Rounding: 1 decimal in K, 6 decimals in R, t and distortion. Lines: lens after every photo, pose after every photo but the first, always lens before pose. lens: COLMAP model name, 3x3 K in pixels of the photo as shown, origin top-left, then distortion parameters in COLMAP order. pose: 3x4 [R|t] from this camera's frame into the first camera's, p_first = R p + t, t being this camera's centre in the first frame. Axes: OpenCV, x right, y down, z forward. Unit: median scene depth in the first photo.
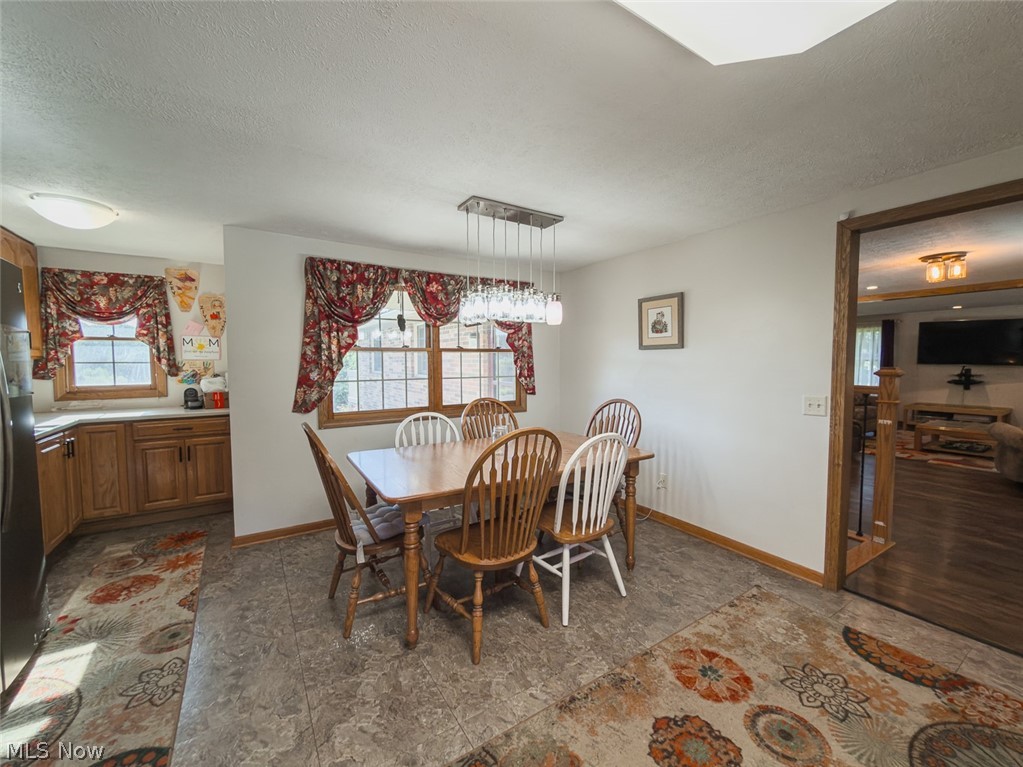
lens RADIAL K [[408.0, 0, 506.5], [0, 408.0, 384.1], [0, 0, 1]] dist [-0.001950, -0.000181]
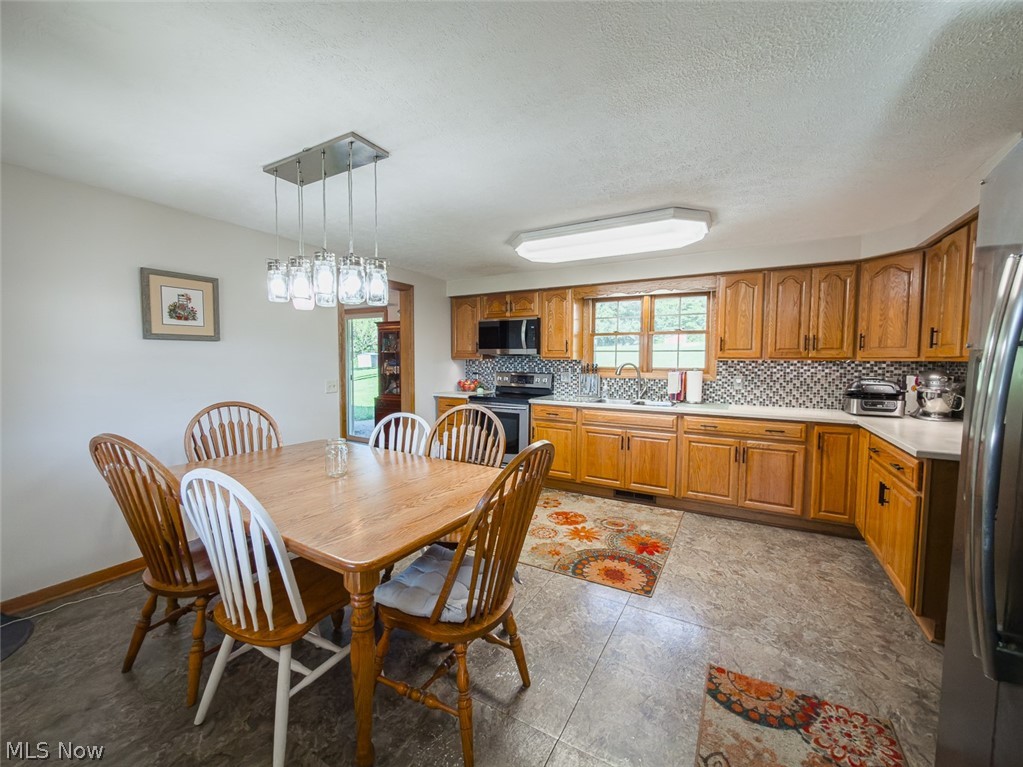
lens RADIAL K [[408.0, 0, 509.9], [0, 408.0, 382.4], [0, 0, 1]] dist [-0.001950, -0.000181]
pose [[-0.464358, -0.054211, 0.883987, -0.655218], [0.044057, 0.995475, 0.084190, -0.043334], [-0.884551, 0.078040, -0.459869, 0.829805]]
